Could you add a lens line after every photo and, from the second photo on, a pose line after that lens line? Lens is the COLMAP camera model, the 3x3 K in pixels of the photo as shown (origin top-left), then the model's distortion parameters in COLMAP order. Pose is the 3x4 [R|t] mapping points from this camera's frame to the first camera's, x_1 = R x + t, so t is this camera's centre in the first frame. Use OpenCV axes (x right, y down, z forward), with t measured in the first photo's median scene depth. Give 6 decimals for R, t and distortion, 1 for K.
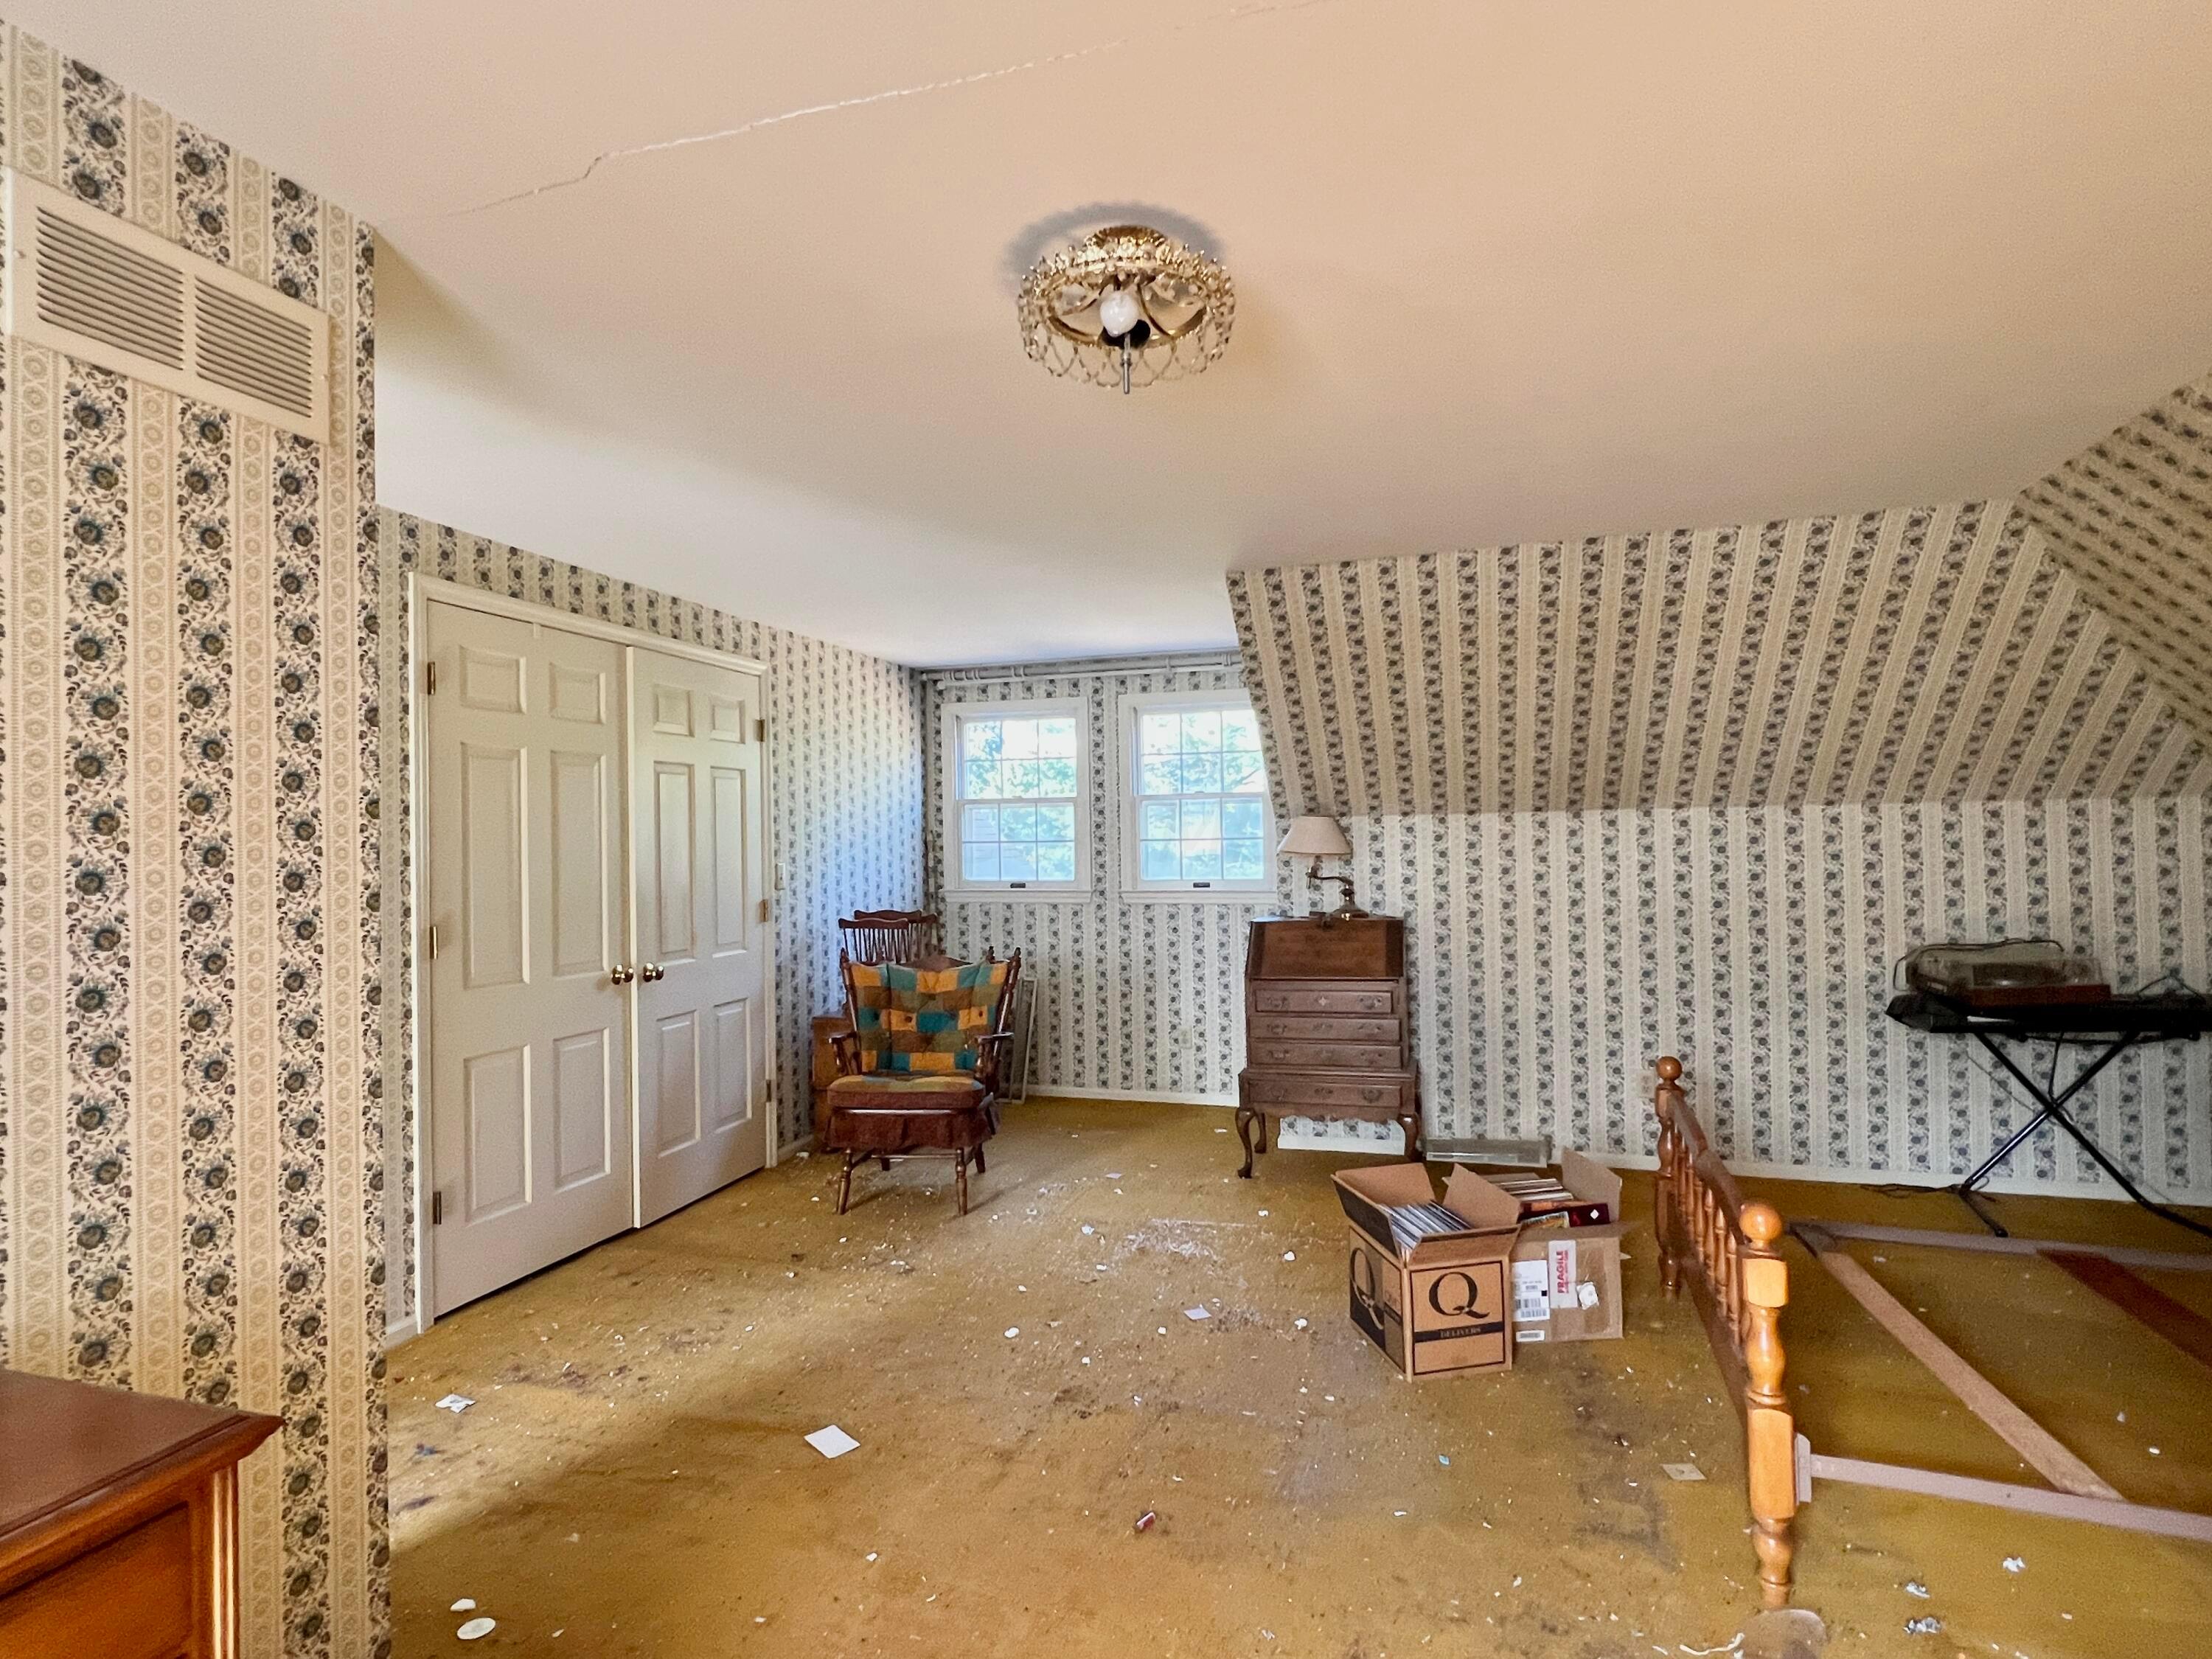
lens RADIAL K [[1174.6, 0, 1093.6], [0, 1174.6, 837.1], [0, 0, 1]] dist [0.001784, -0.001285]
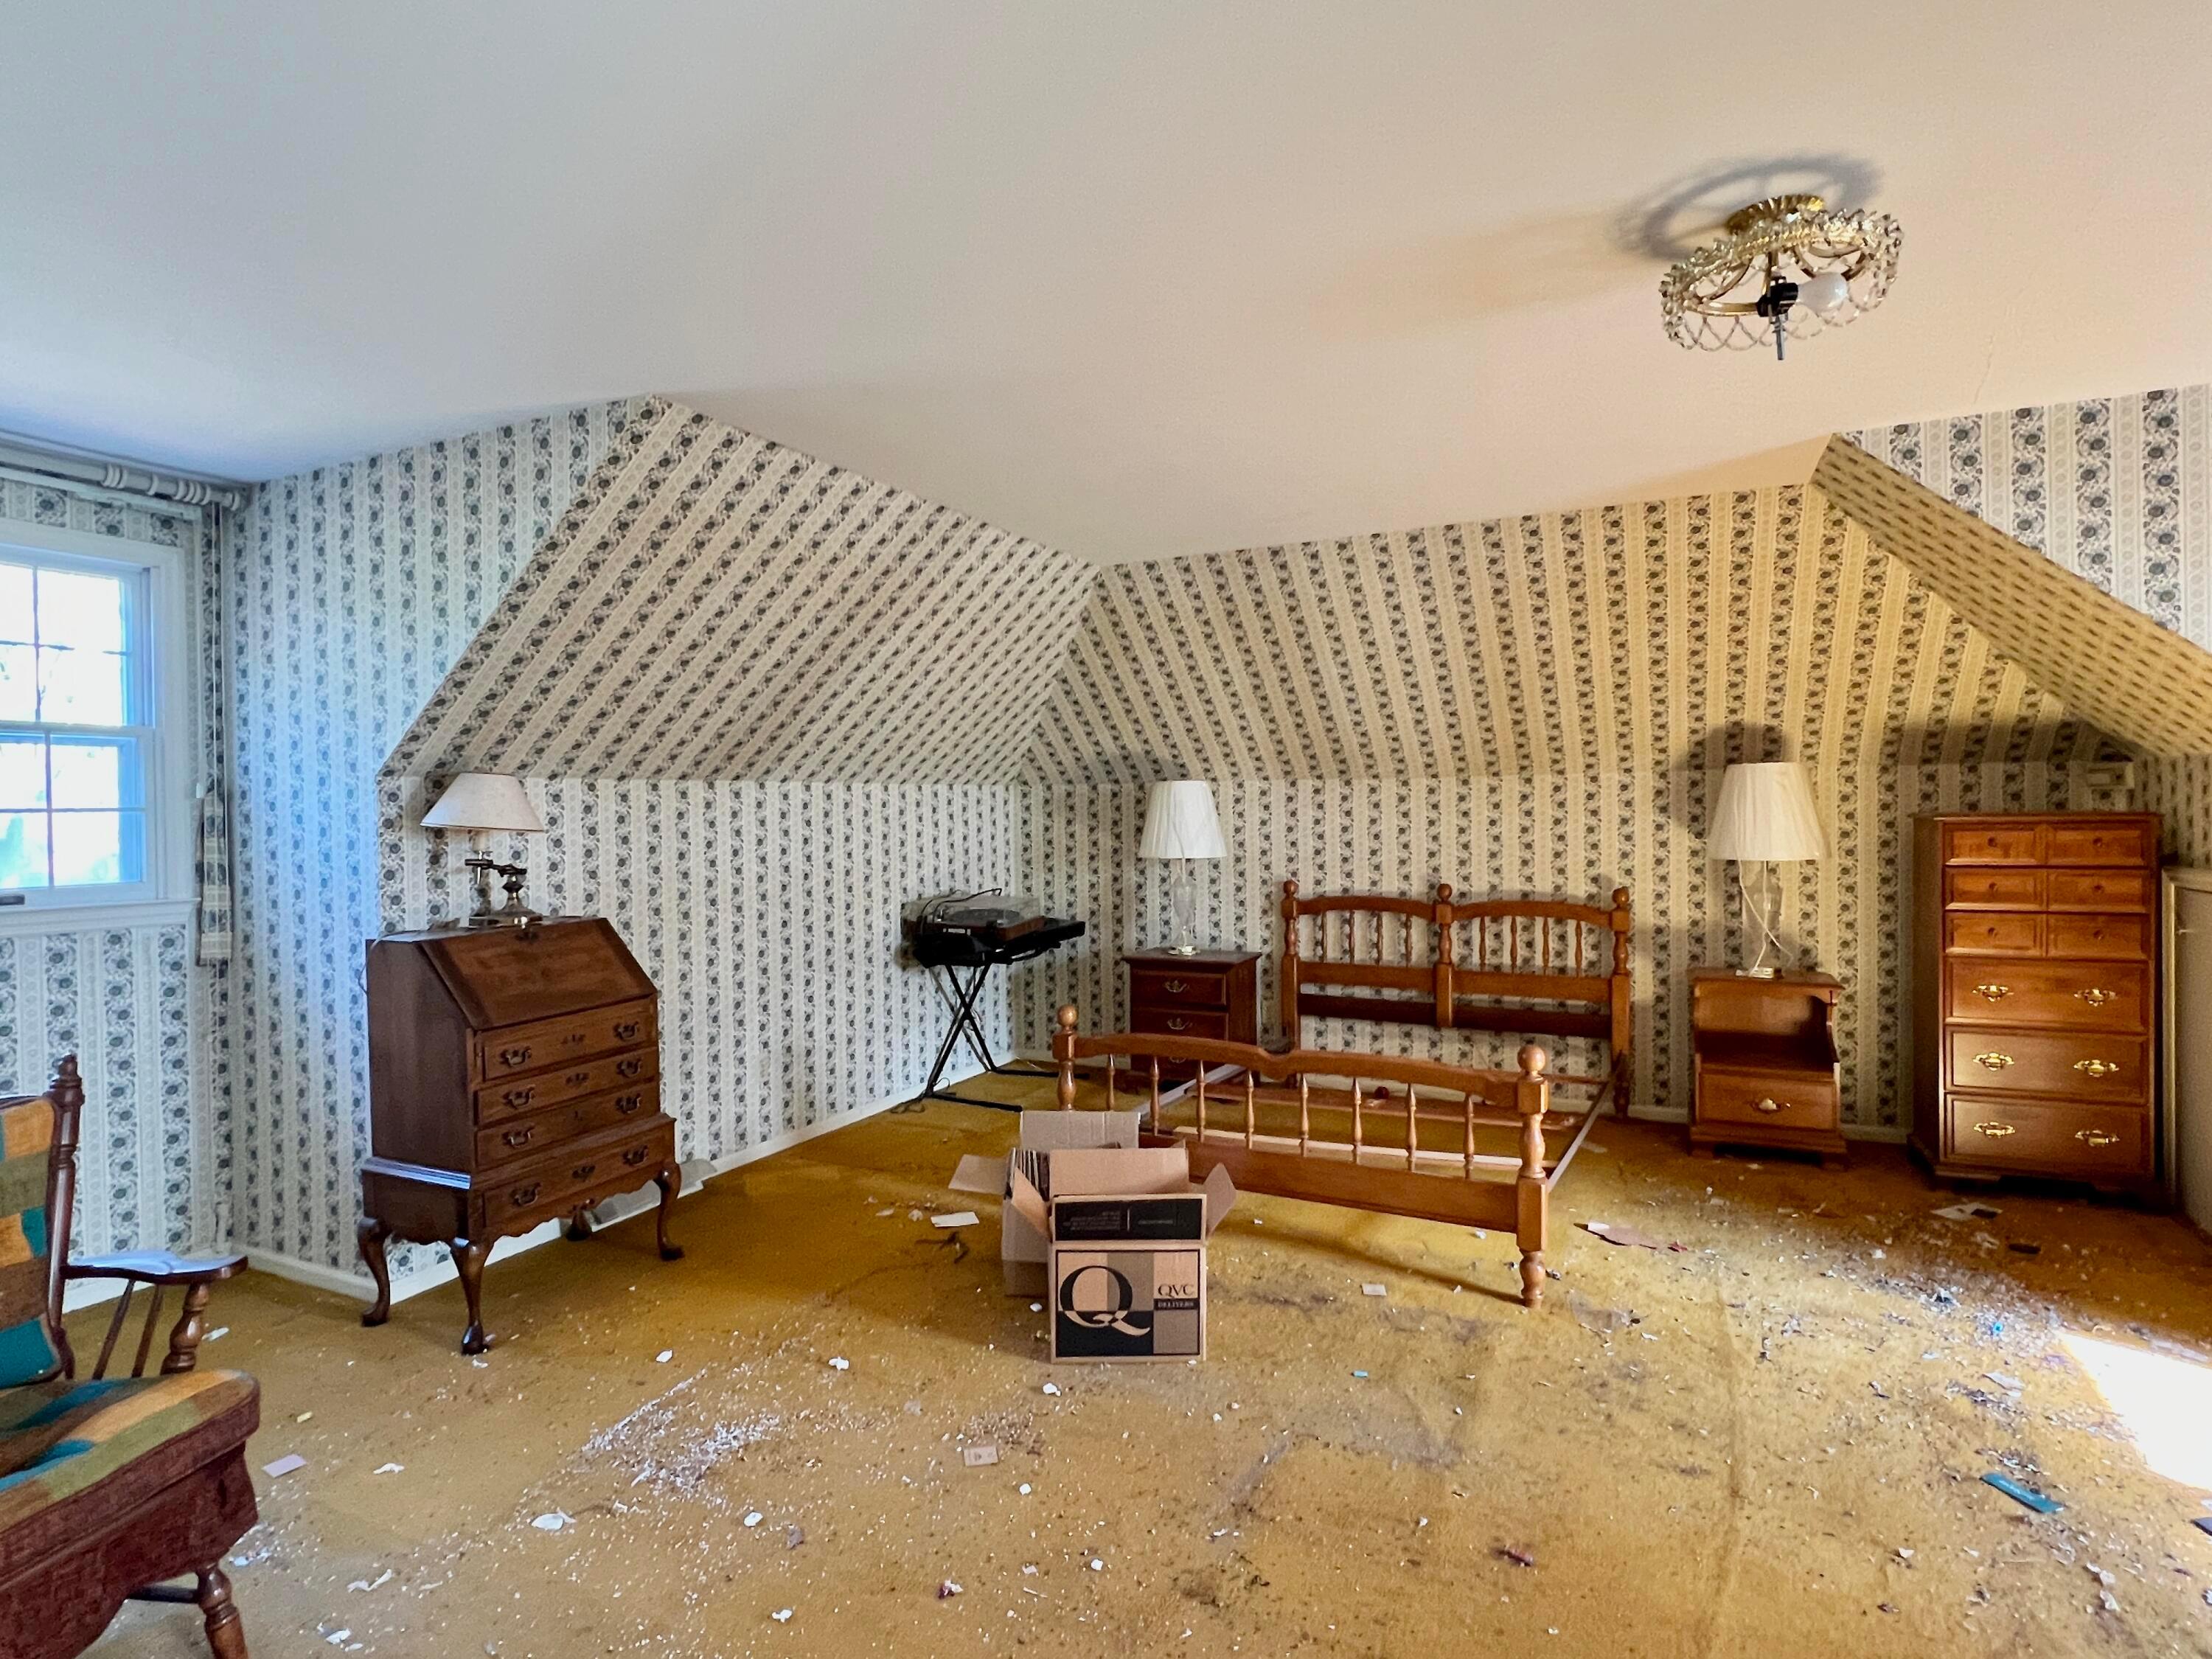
lens RADIAL K [[1178.1, 0, 1106.0], [0, 1178.1, 829.5], [0, 0, 1]] dist [-0.001986, -0.000267]
pose [[0.147804, -0.005343, 0.989002, -0.474383], [0.002310, 0.999985, 0.005058, 0.012151], [-0.989014, 0.001537, 0.147814, 0.627012]]
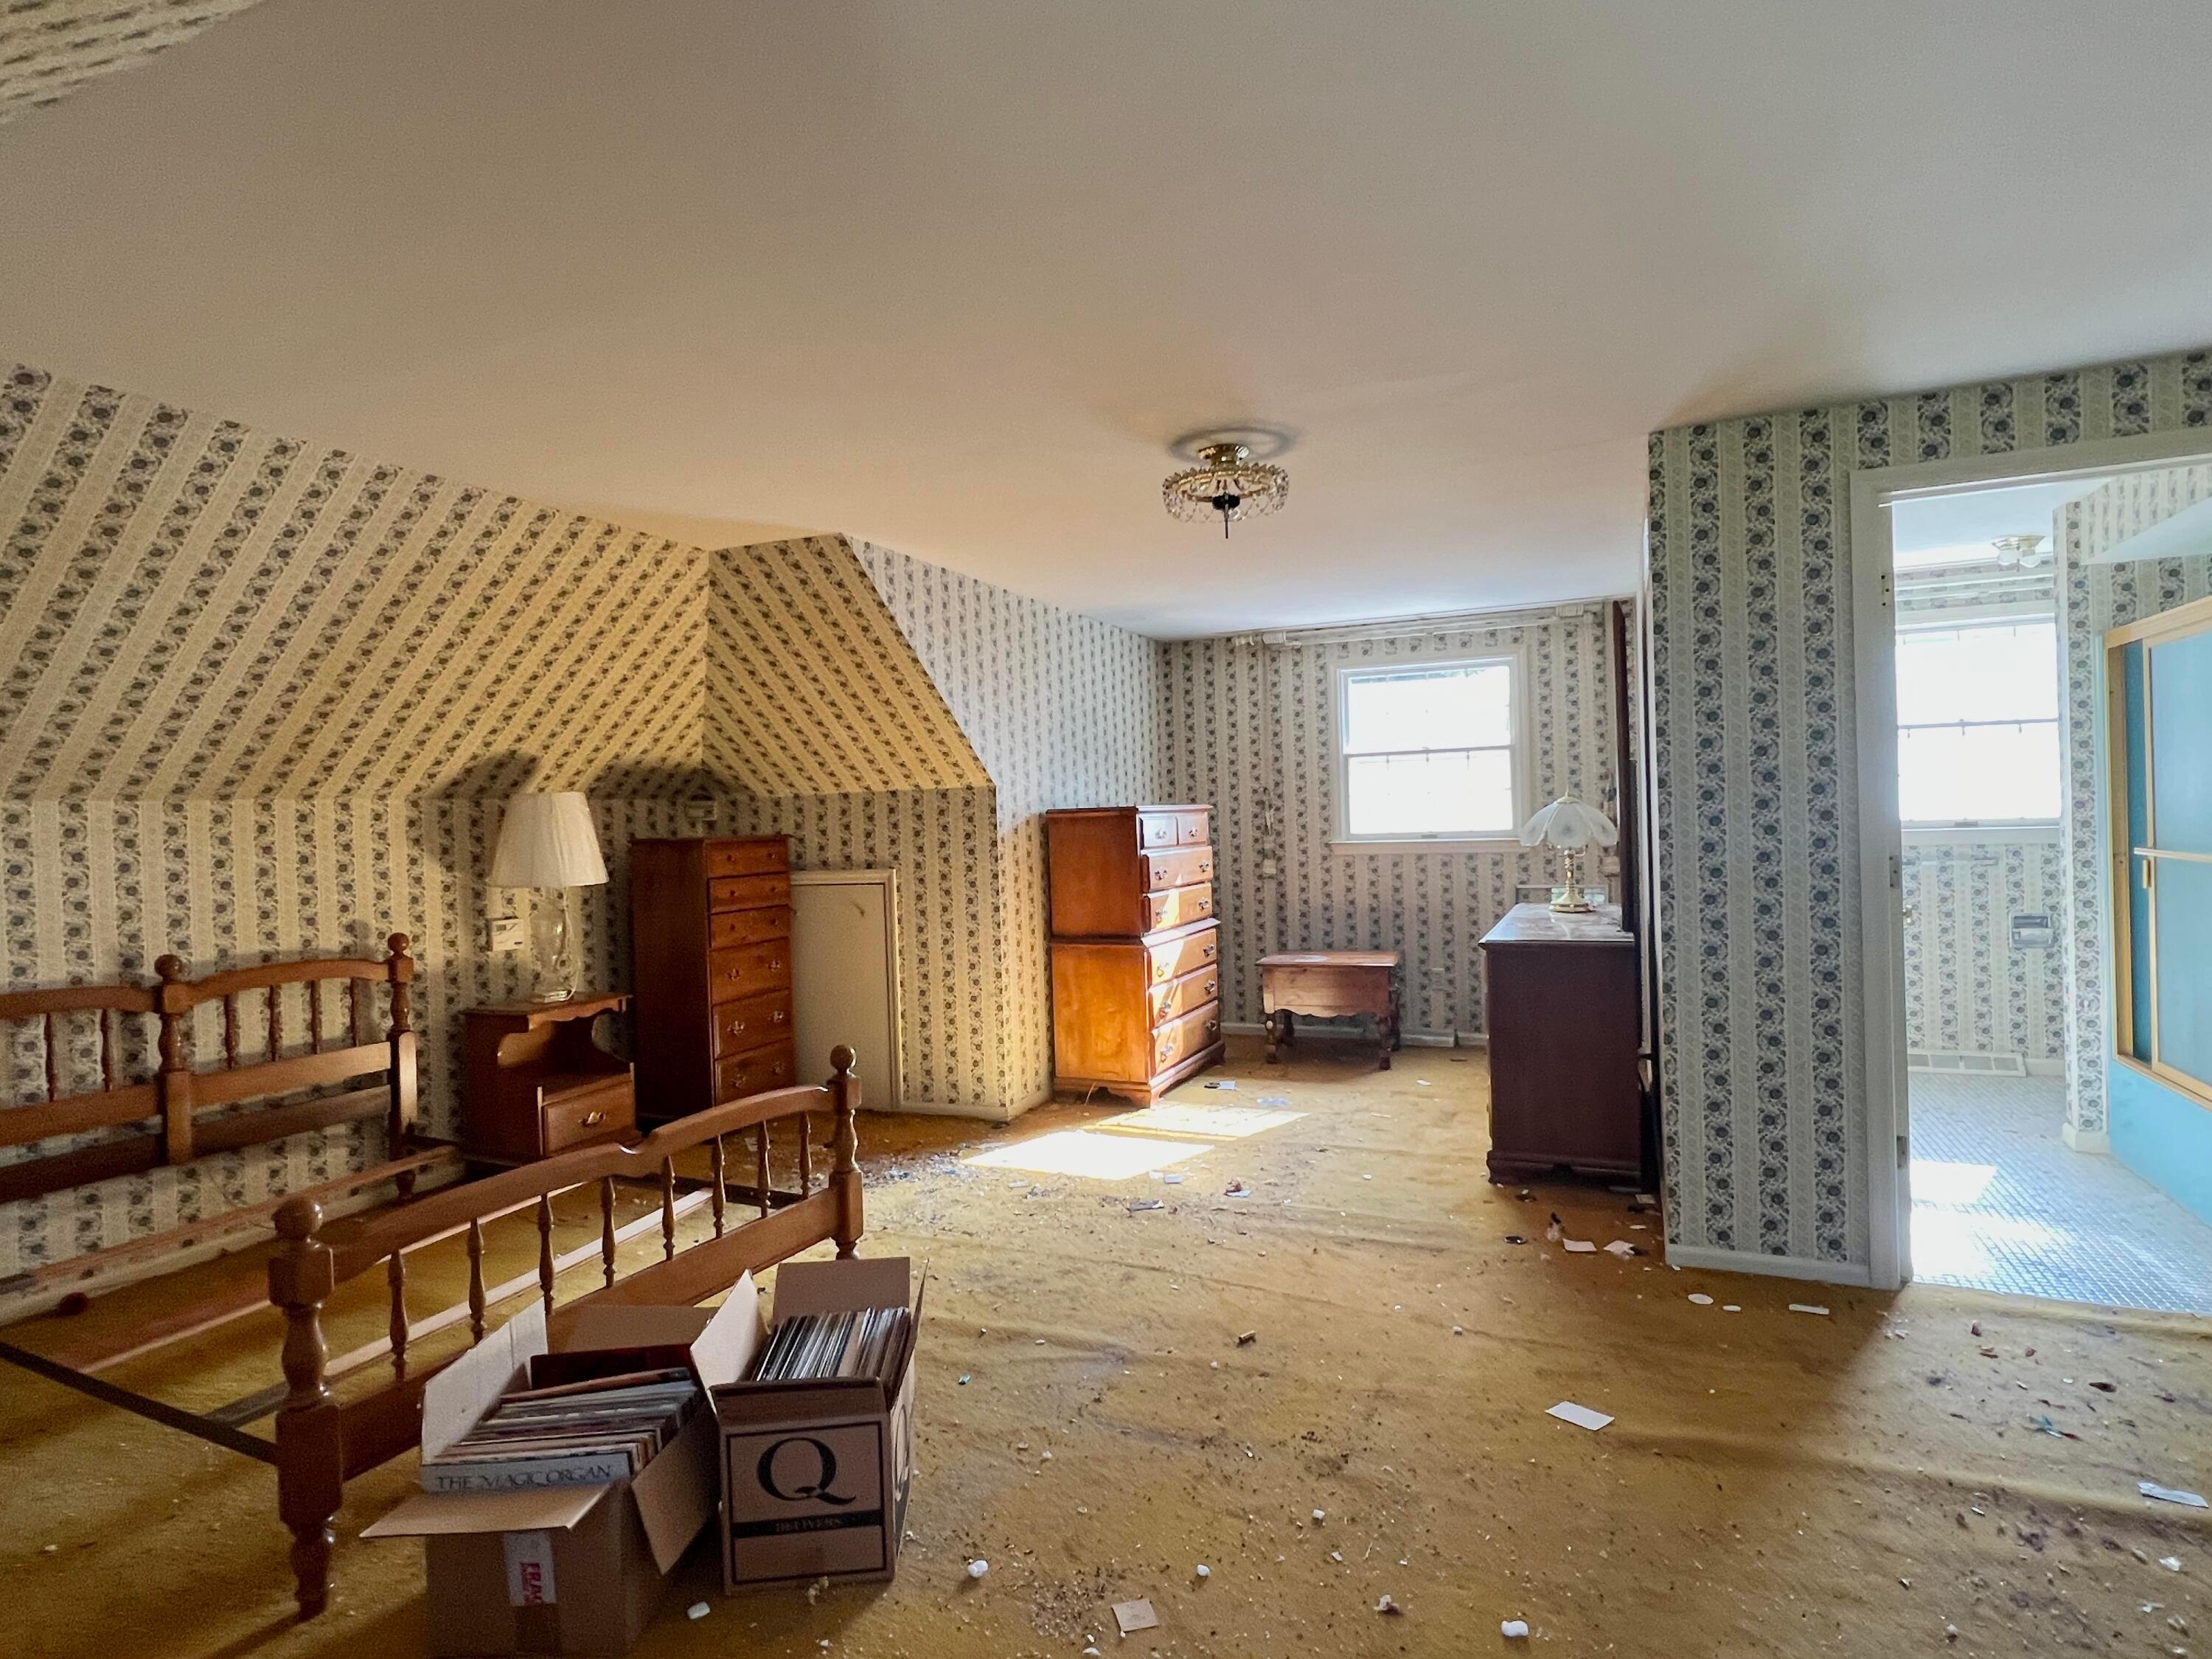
lens RADIAL K [[1178.1, 0, 1106.0], [0, 1178.1, 829.5], [0, 0, 1]] dist [-0.001986, -0.000267]
pose [[-0.992771, 0.047964, 0.110027, 0.015550], [0.048084, 0.998842, -0.001562, 0.019622], [-0.109974, 0.003740, -0.993927, 1.205334]]
